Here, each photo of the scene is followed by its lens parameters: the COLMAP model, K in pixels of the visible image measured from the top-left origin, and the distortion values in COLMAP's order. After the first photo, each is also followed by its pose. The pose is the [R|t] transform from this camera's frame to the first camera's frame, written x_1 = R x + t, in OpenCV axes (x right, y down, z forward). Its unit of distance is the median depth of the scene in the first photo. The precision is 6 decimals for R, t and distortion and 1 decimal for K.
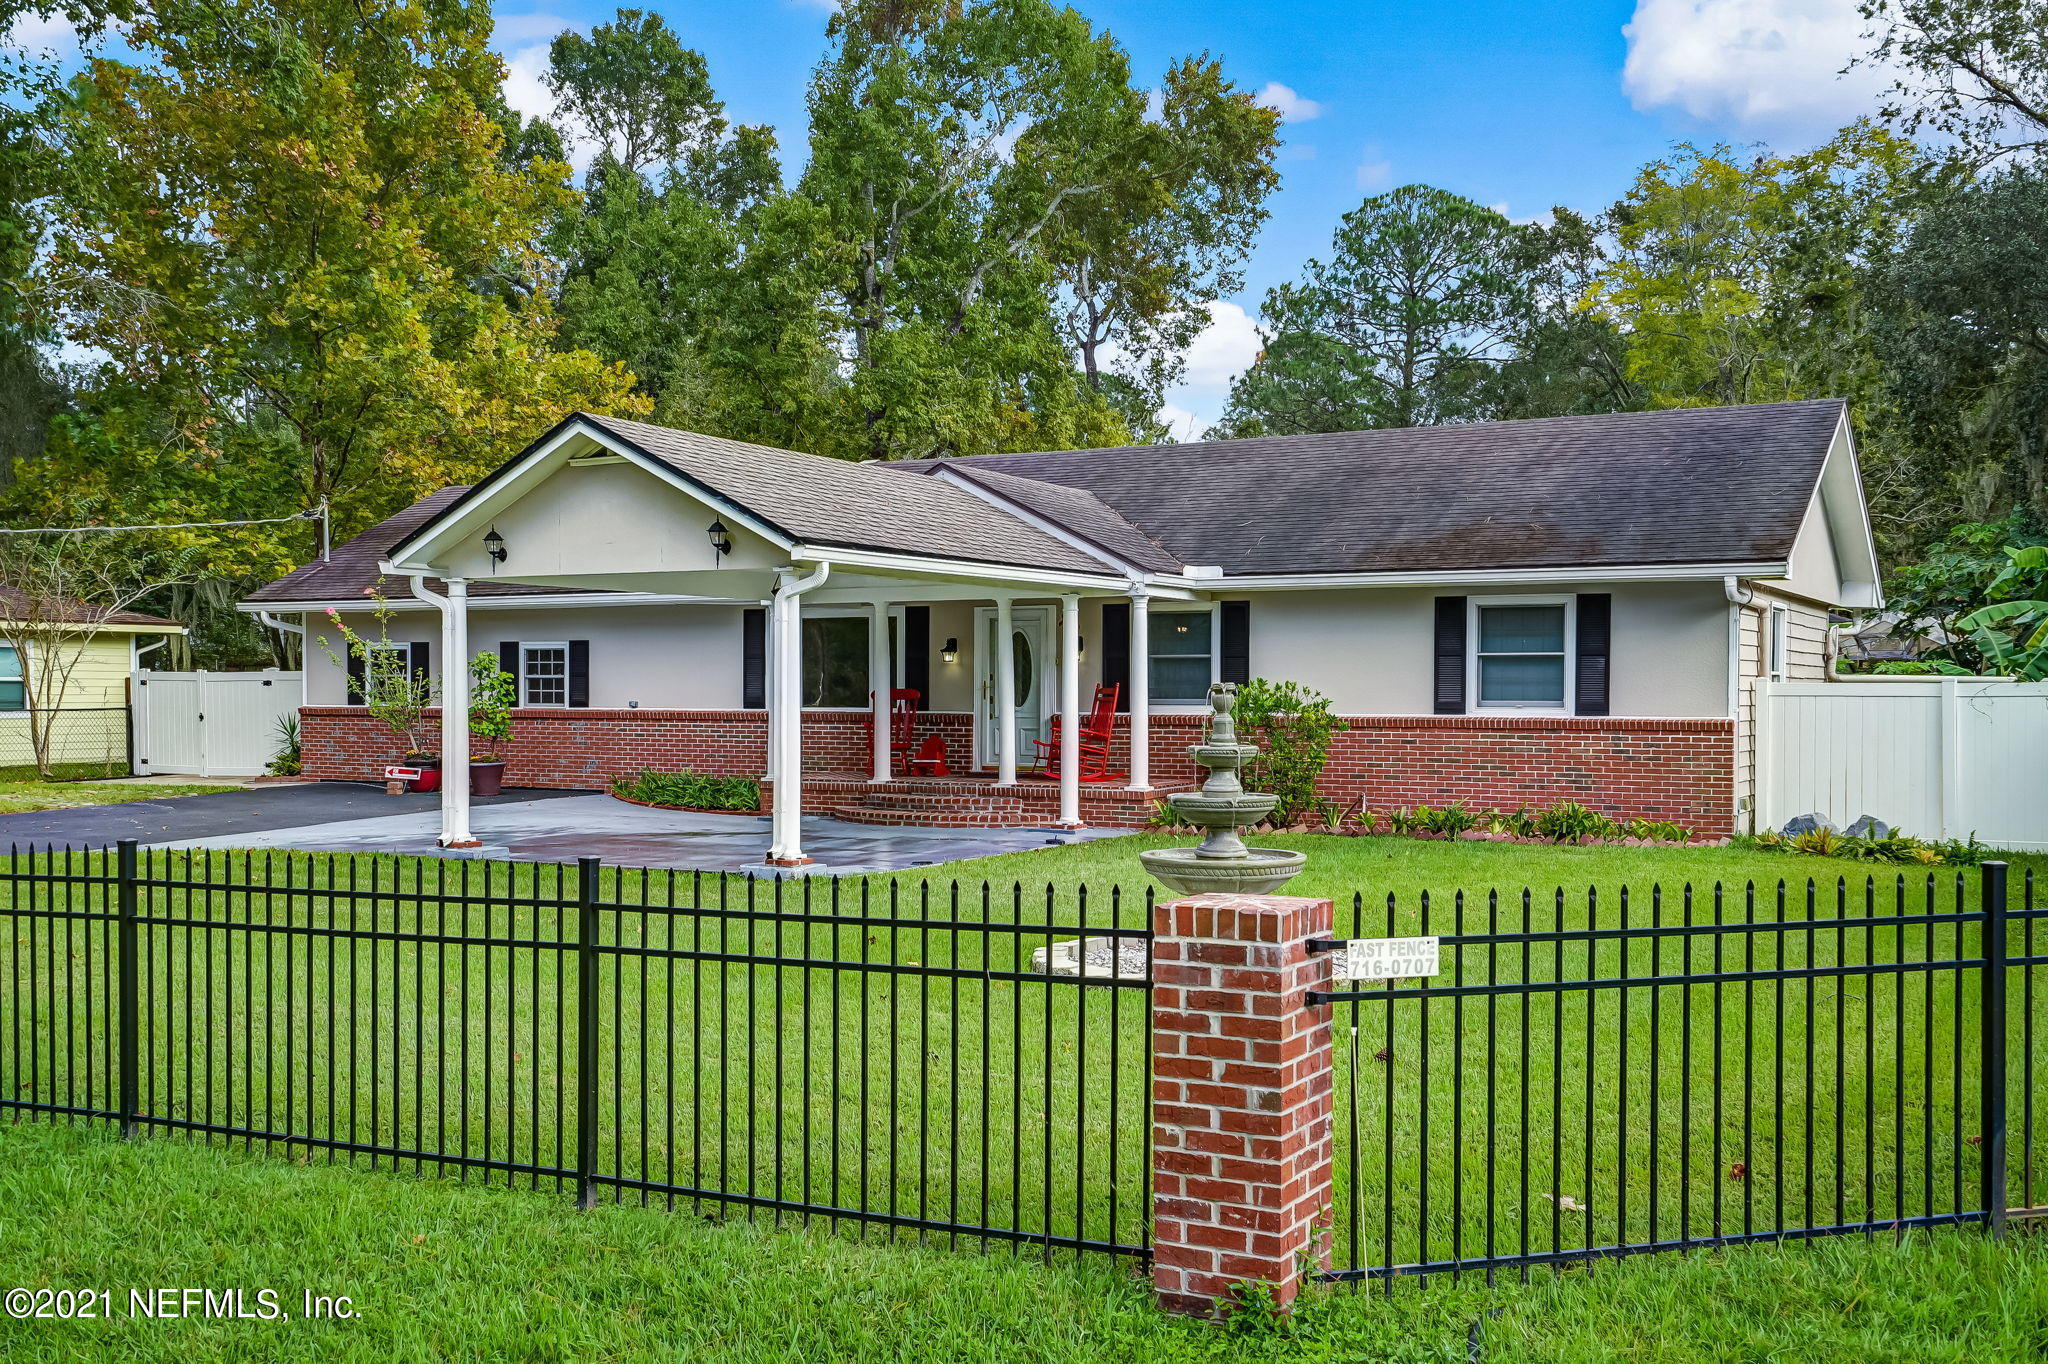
lens RADIAL K [[1945.4, 0, 1018.3], [0, 1945.4, 671.2], [0, 0, 1]] dist [0.056841, 0.000000]
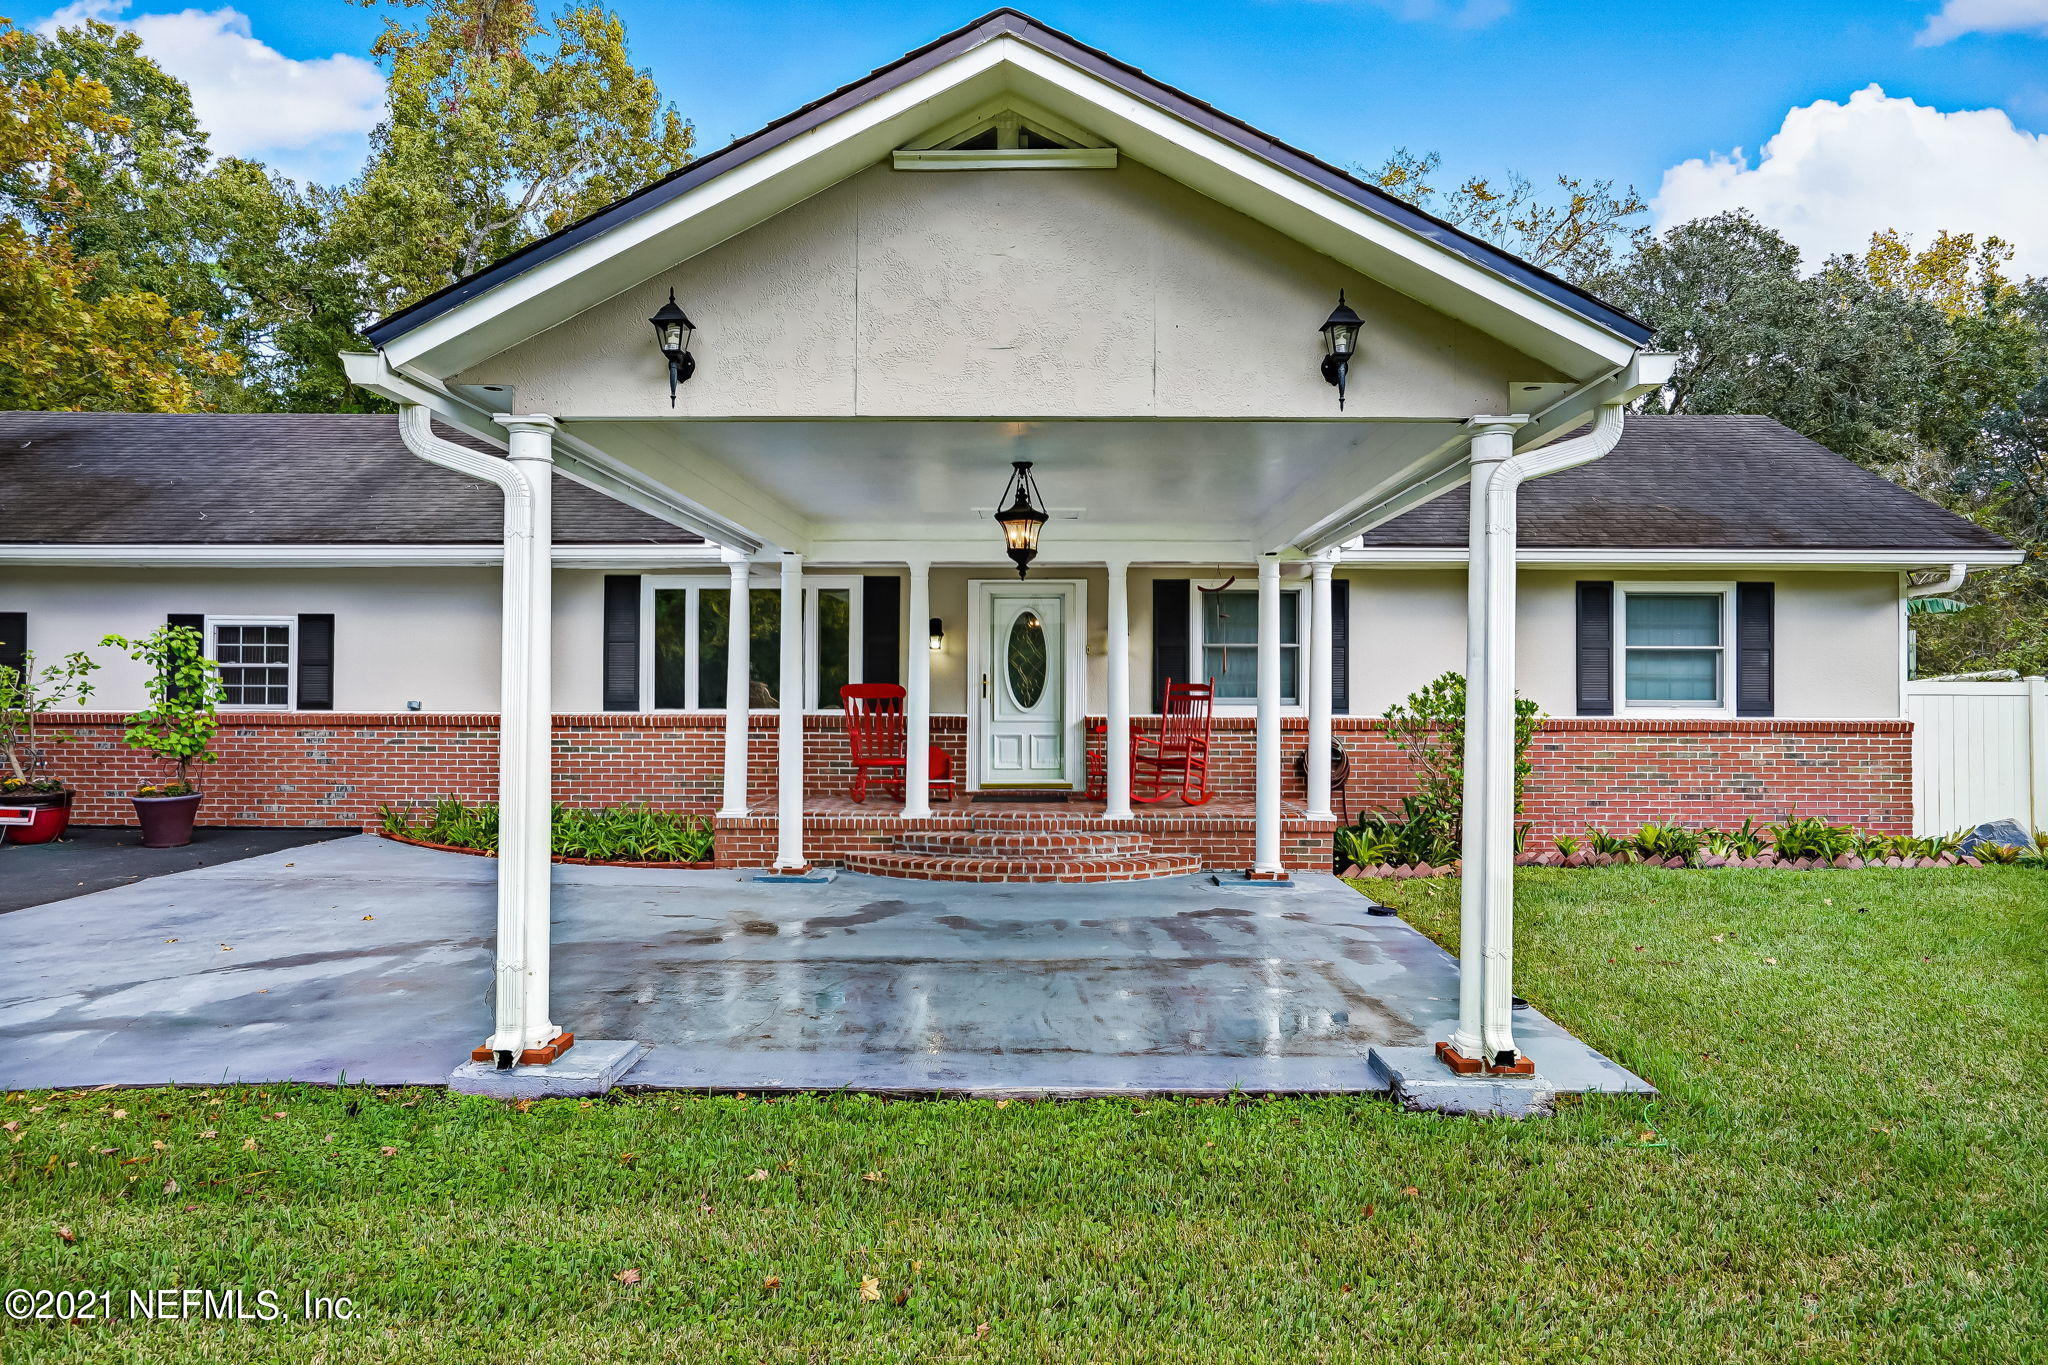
lens RADIAL K [[1288.7, 0, 1023.4], [0, 1288.7, 666.9], [0, 0, 1]] dist [0.003282, -0.000025]
pose [[0.886148, 0.009734, 0.463300, -0.242803], [-0.006470, 0.999942, -0.008634, 0.006233], [-0.463357, 0.004653, 0.886159, 0.532354]]
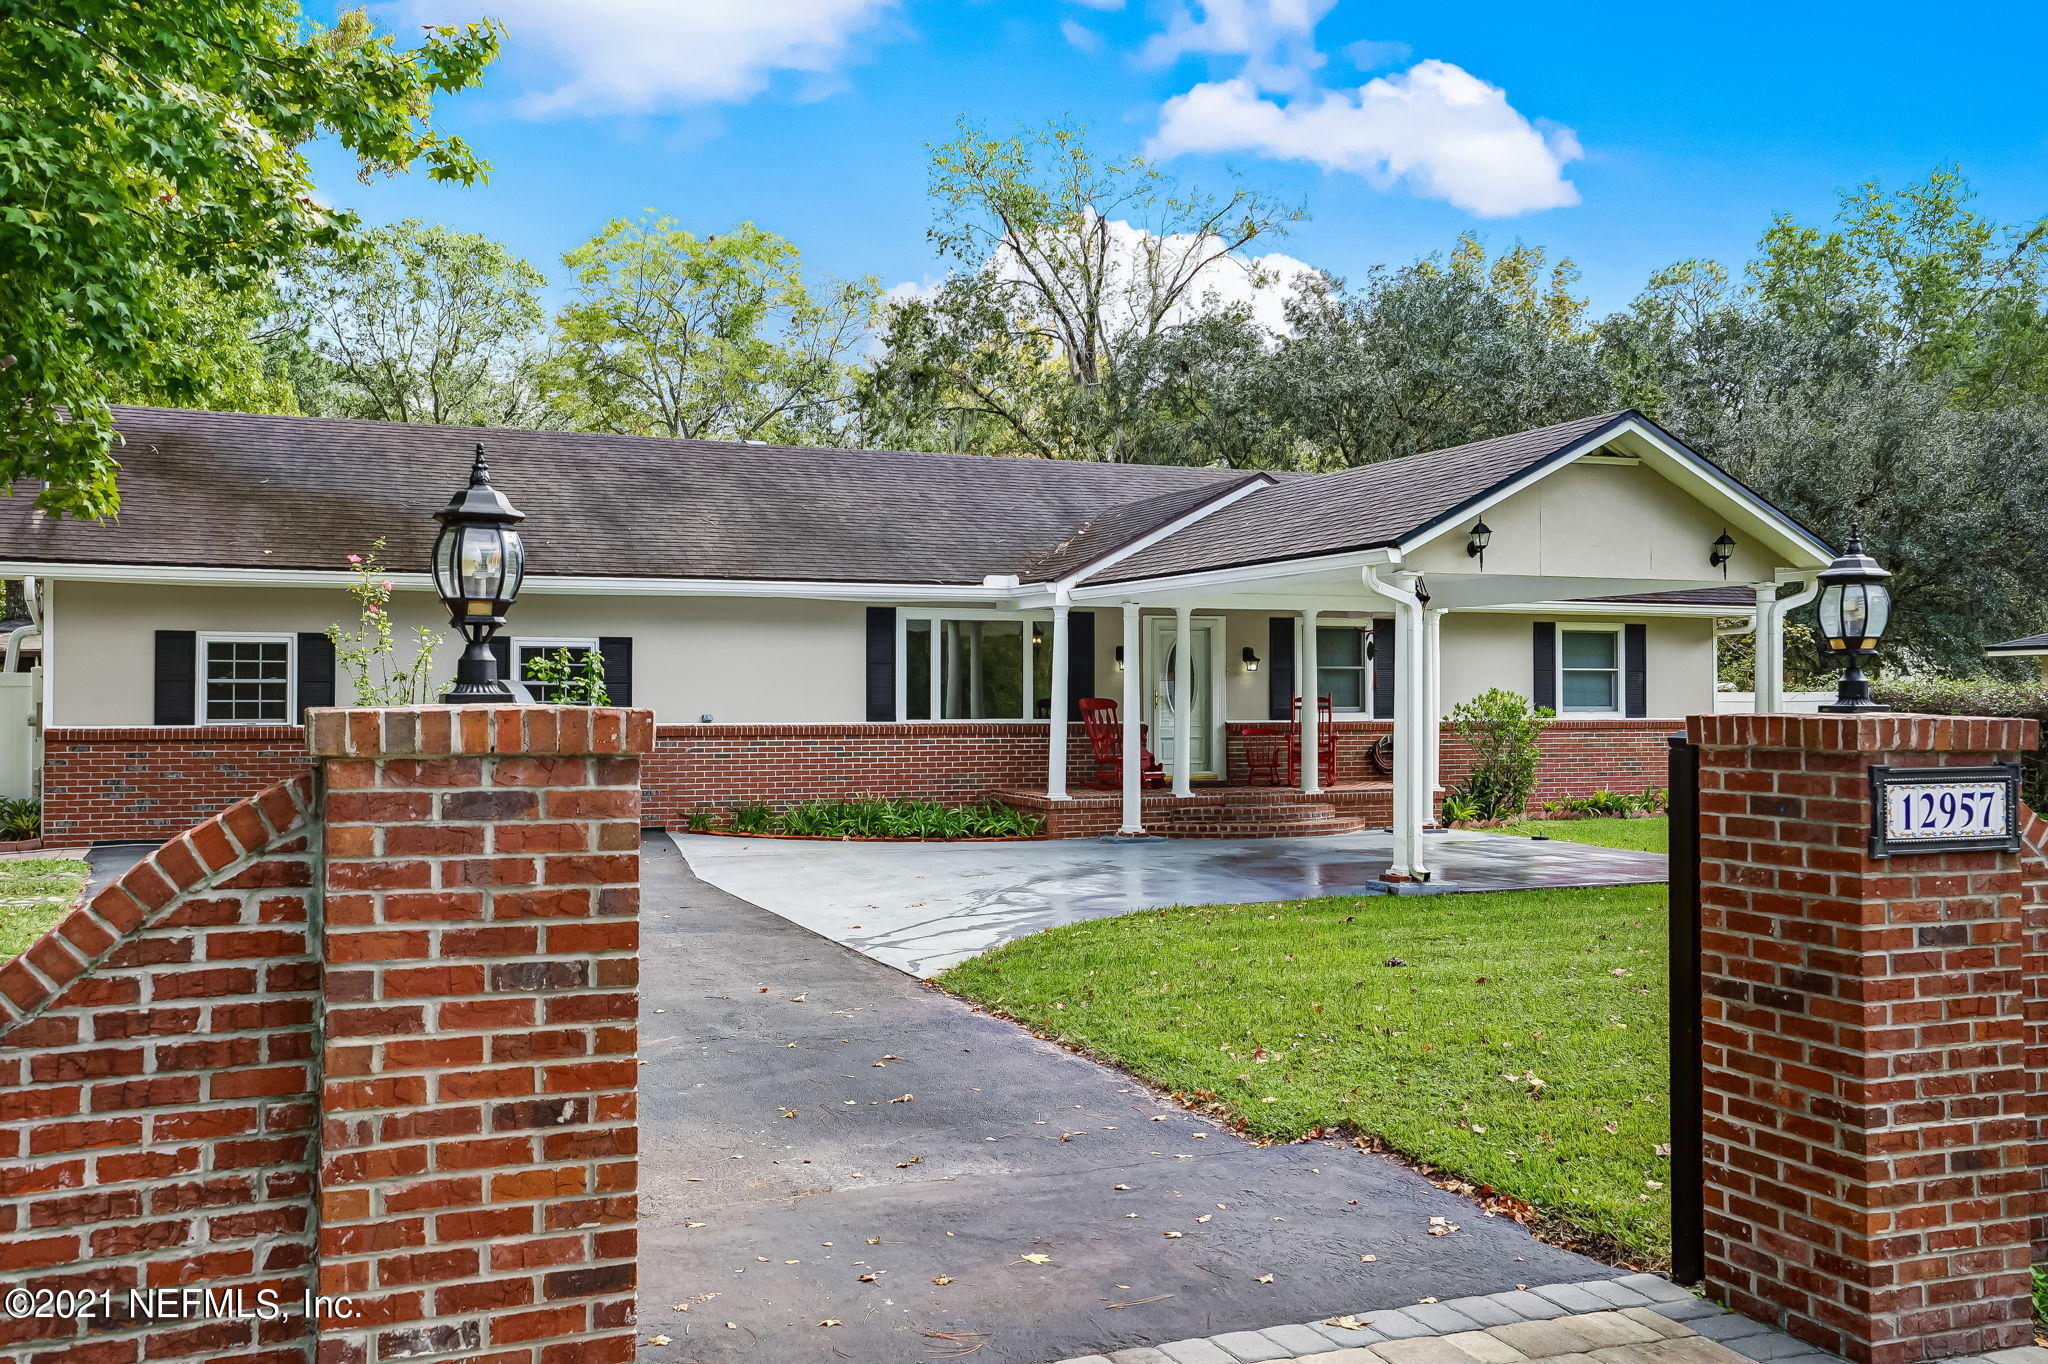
lens RADIAL K [[1814.2, 0, 1013.2], [0, 1814.2, 689.0], [0, 0, 1]] dist [0.036425, 0.059950]
pose [[0.626729, 0.001457, 0.779236, -0.782892], [-0.005951, 0.999978, 0.002917, 0.002141], [-0.779214, -0.006465, 0.626724, 0.475268]]
